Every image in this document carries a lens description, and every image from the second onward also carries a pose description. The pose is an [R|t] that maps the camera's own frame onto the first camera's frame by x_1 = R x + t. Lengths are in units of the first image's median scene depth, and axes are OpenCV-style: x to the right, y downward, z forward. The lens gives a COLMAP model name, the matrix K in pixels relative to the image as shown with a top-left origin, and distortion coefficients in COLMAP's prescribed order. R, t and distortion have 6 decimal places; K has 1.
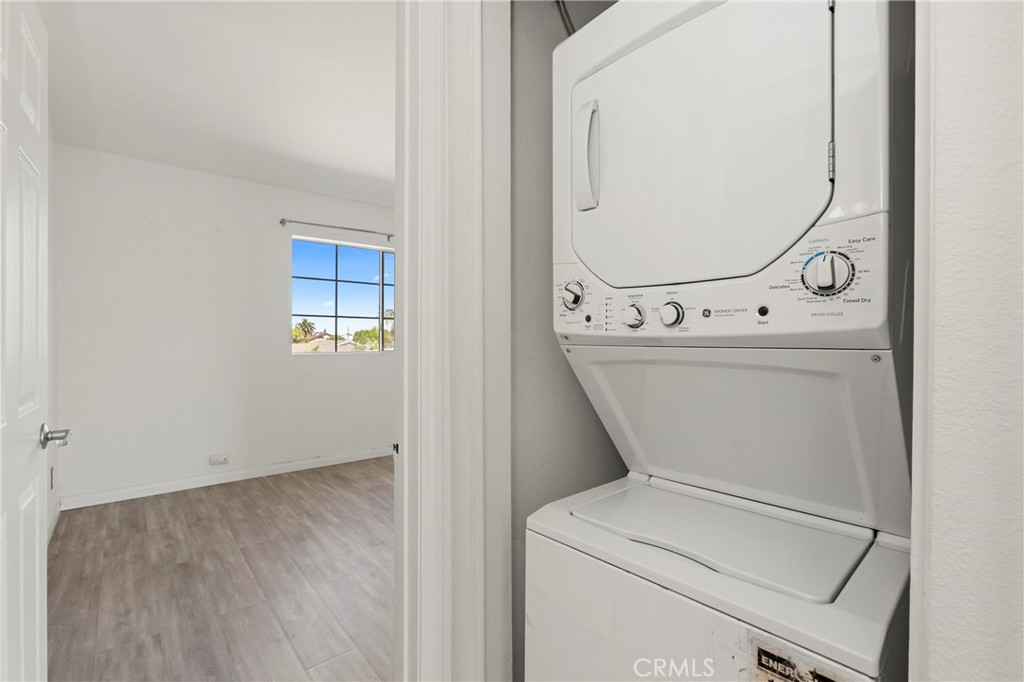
lens RADIAL K [[461.1, 0, 503.8], [0, 461.1, 334.5], [0, 0, 1]] dist [-0.000794, -0.001443]
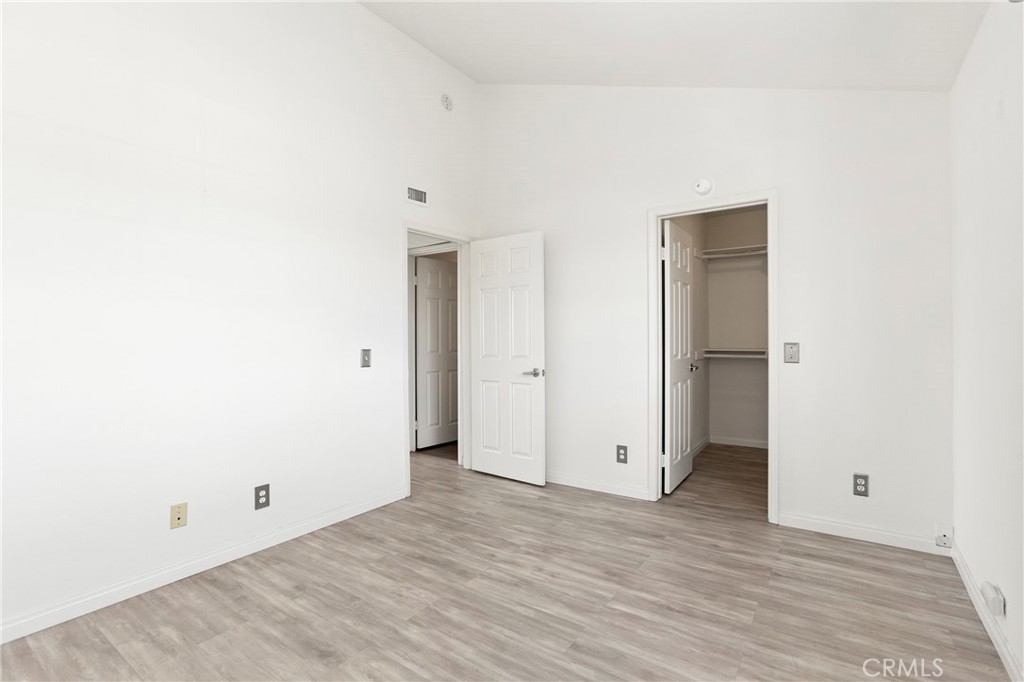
lens RADIAL K [[461.1, 0, 519.3], [0, 461.1, 347.0], [0, 0, 1]] dist [-0.000794, -0.001443]
pose [[-0.958899, 0.010482, -0.283555, -0.030233], [0.007296, 0.999898, 0.012288, 0.007689], [0.283655, 0.009714, -0.958877, 1.536174]]
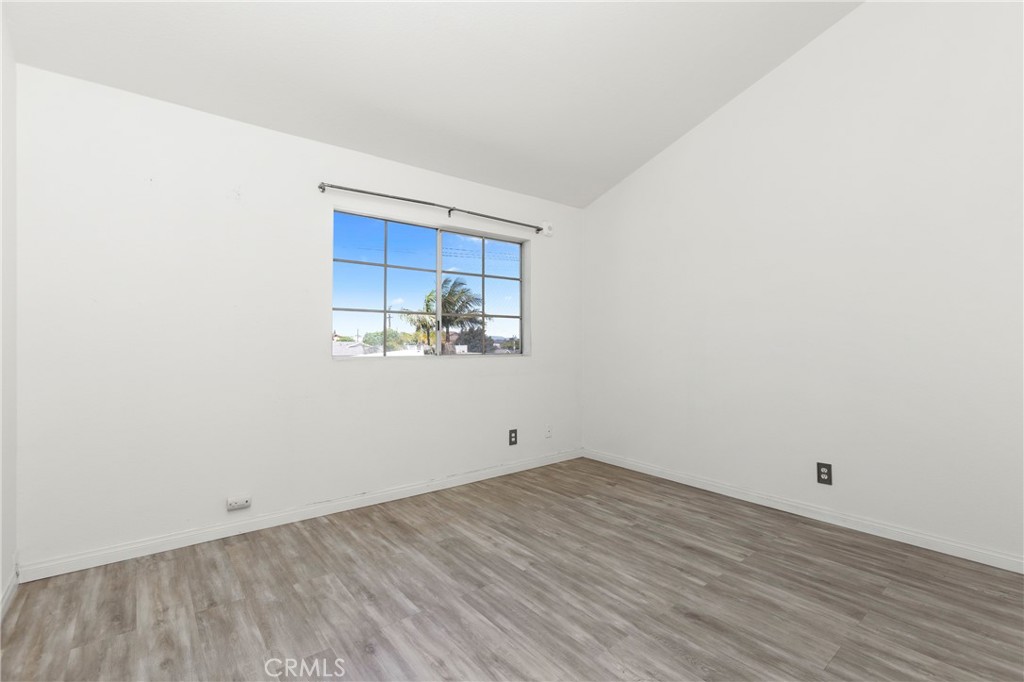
lens RADIAL K [[461.1, 0, 503.8], [0, 461.1, 333.8], [0, 0, 1]] dist [-0.000794, -0.001443]
pose [[0.999860, 0.000209, -0.016732, -0.207017], [-0.000291, 0.999988, -0.004913, 0.003421], [0.016731, 0.004918, 0.999848, 0.305655]]
